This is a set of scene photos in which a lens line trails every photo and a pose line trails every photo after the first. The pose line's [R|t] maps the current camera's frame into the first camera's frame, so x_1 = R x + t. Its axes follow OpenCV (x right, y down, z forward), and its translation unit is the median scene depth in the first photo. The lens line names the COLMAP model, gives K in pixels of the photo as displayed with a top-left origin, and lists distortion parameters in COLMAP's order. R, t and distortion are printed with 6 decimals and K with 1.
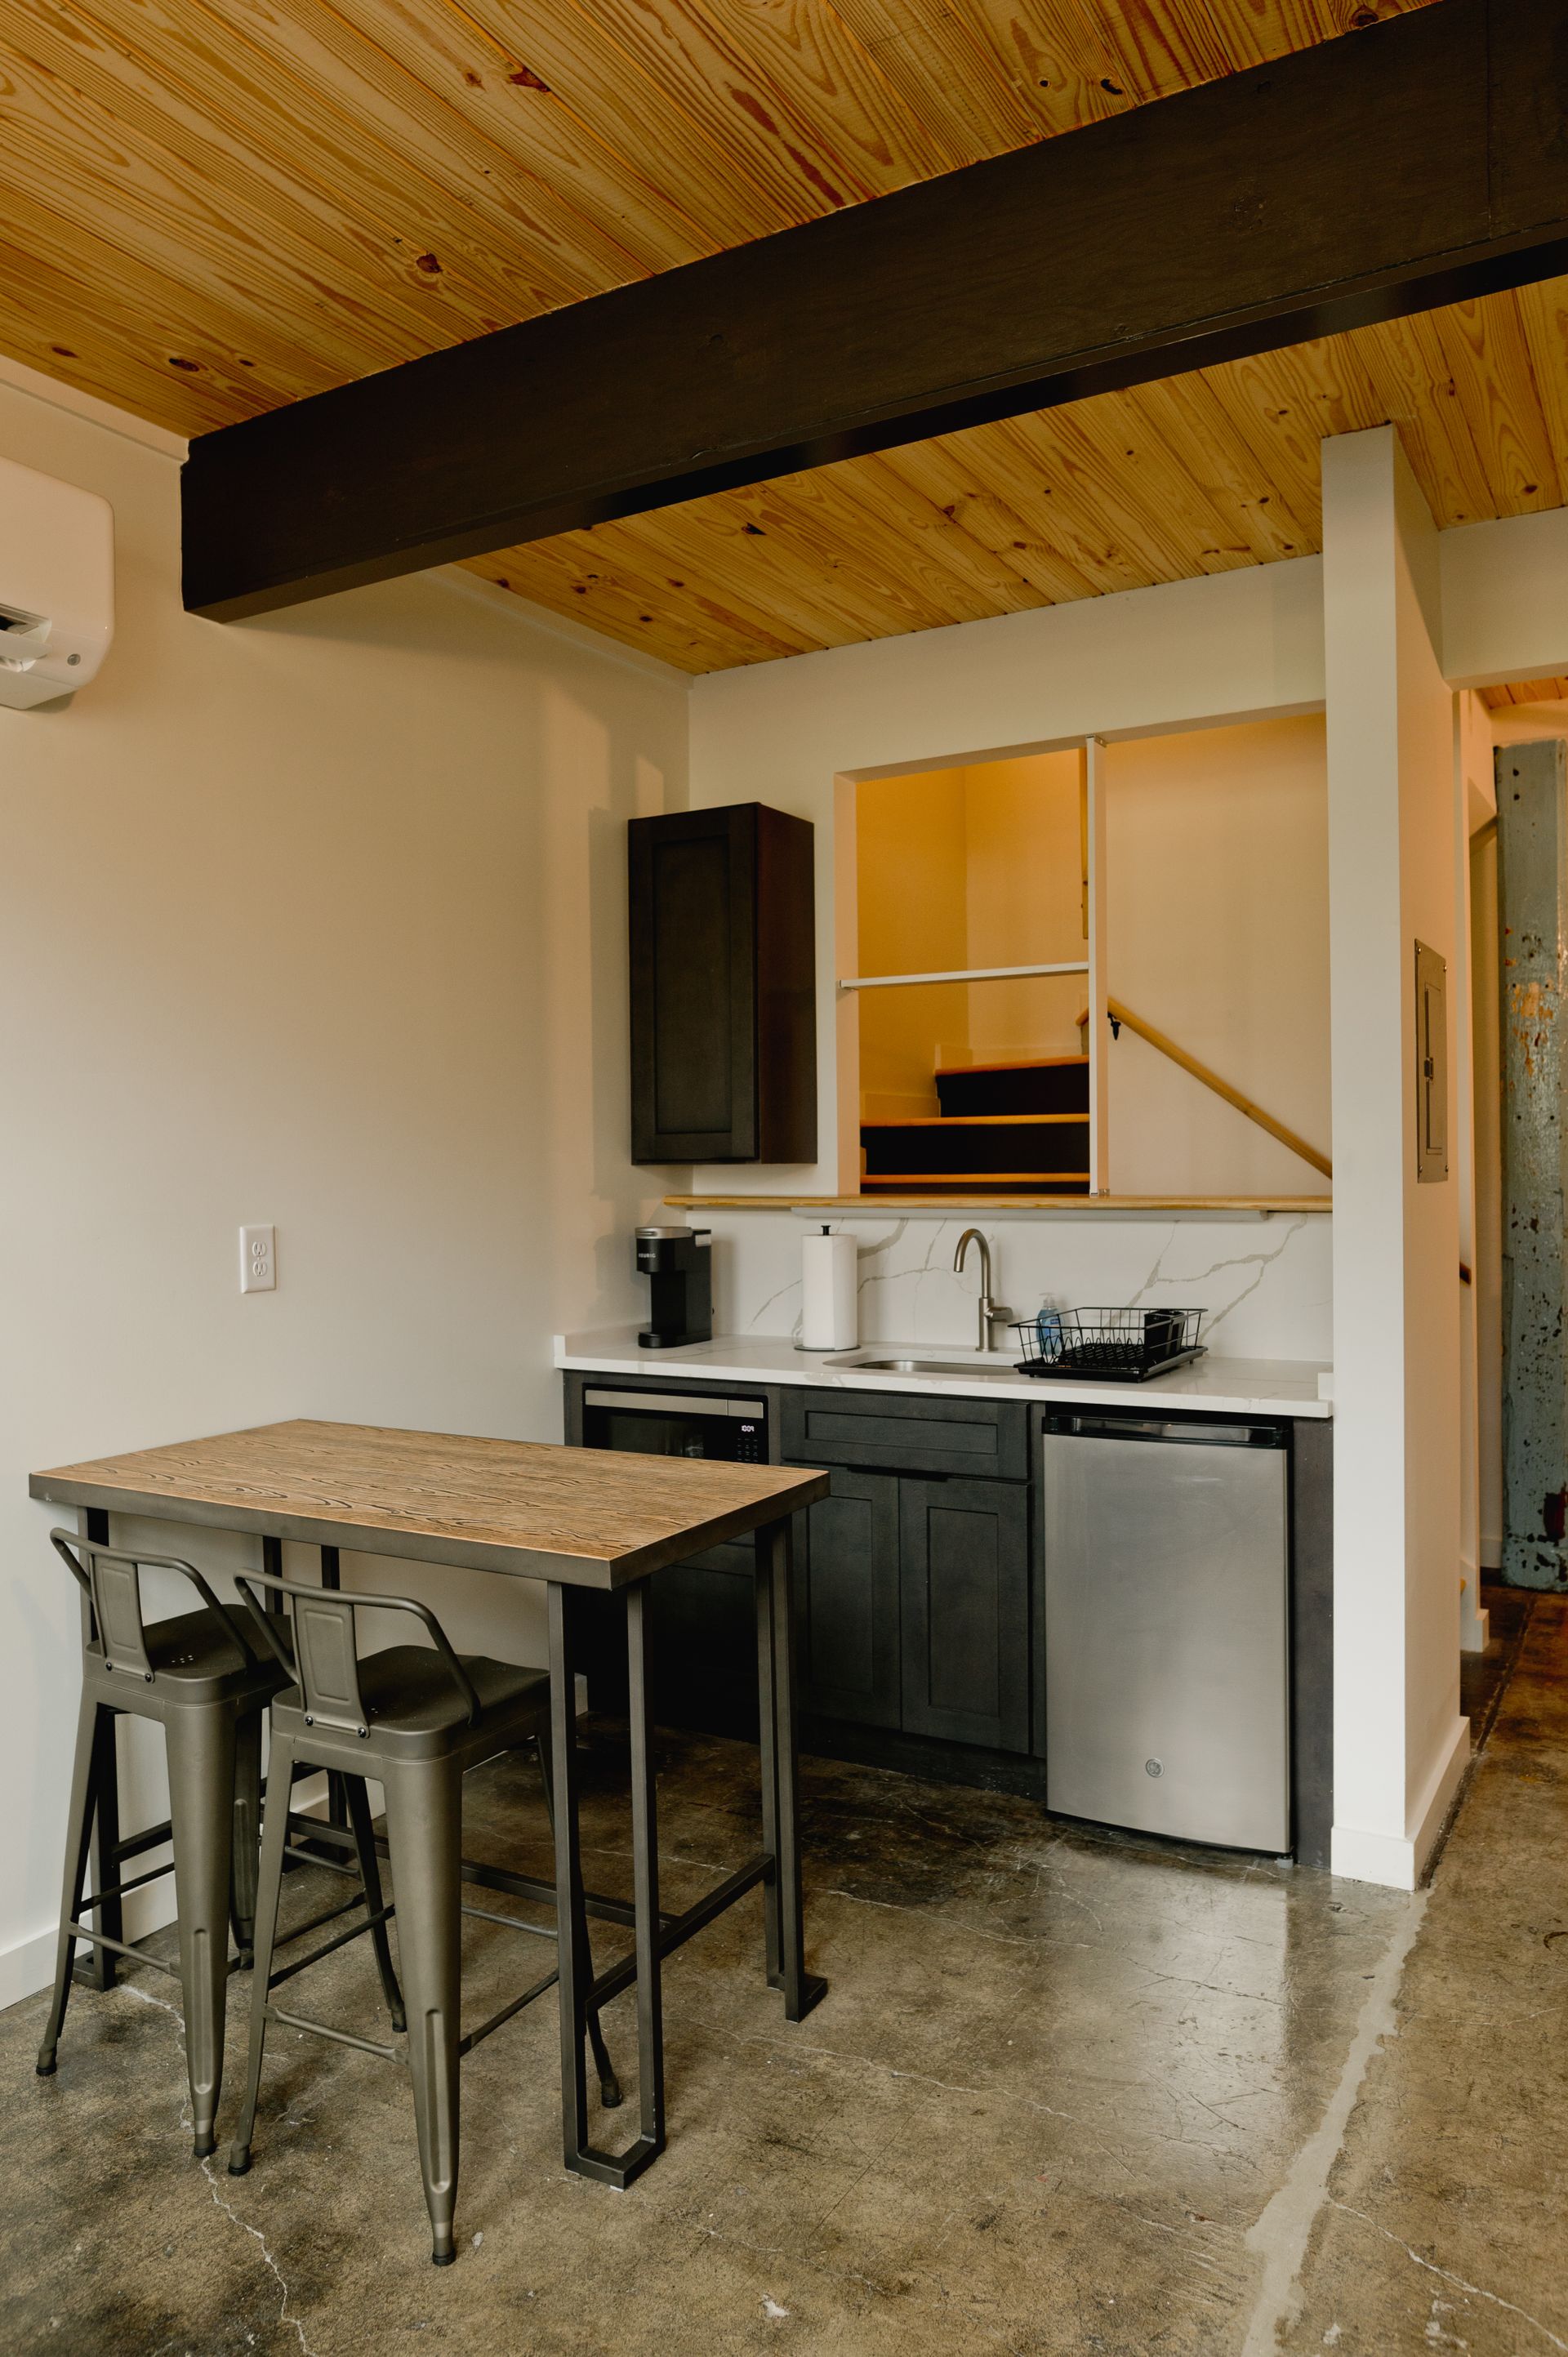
lens RADIAL K [[1619.3, 0, 779.7], [0, 1619.3, 1173.8], [0, 0, 1]] dist [-0.058460, 0.053260]
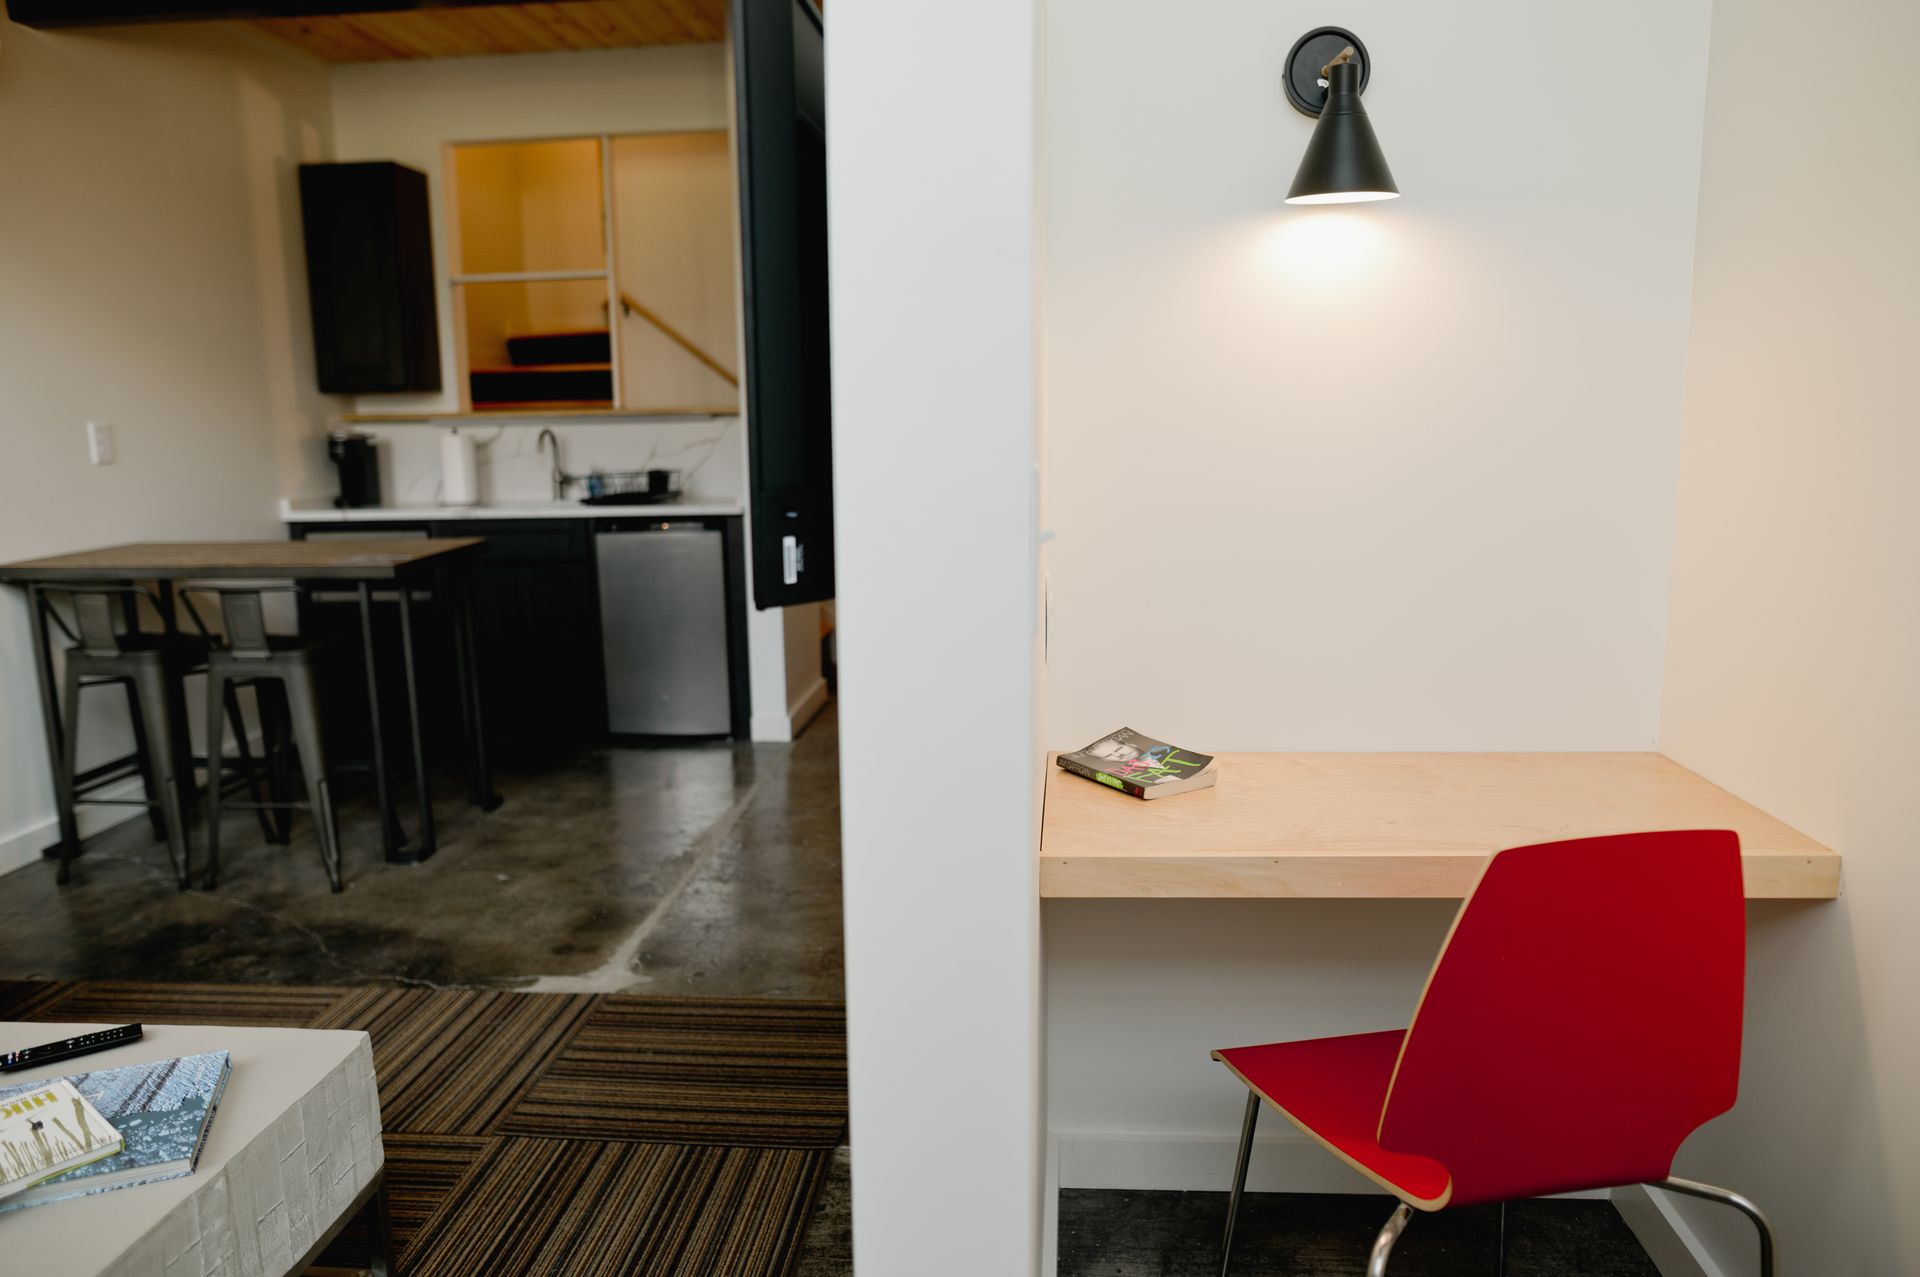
lens RADIAL K [[1319.1, 0, 960.5], [0, 1319.1, 637.1], [0, 0, 1]] dist [-0.058460, 0.053260]
pose [[0.902538, -0.074177, 0.424174, -0.093634], [0.008668, 0.987981, 0.154330, 0.042689], [-0.430524, -0.135612, 0.892333, -0.476436]]
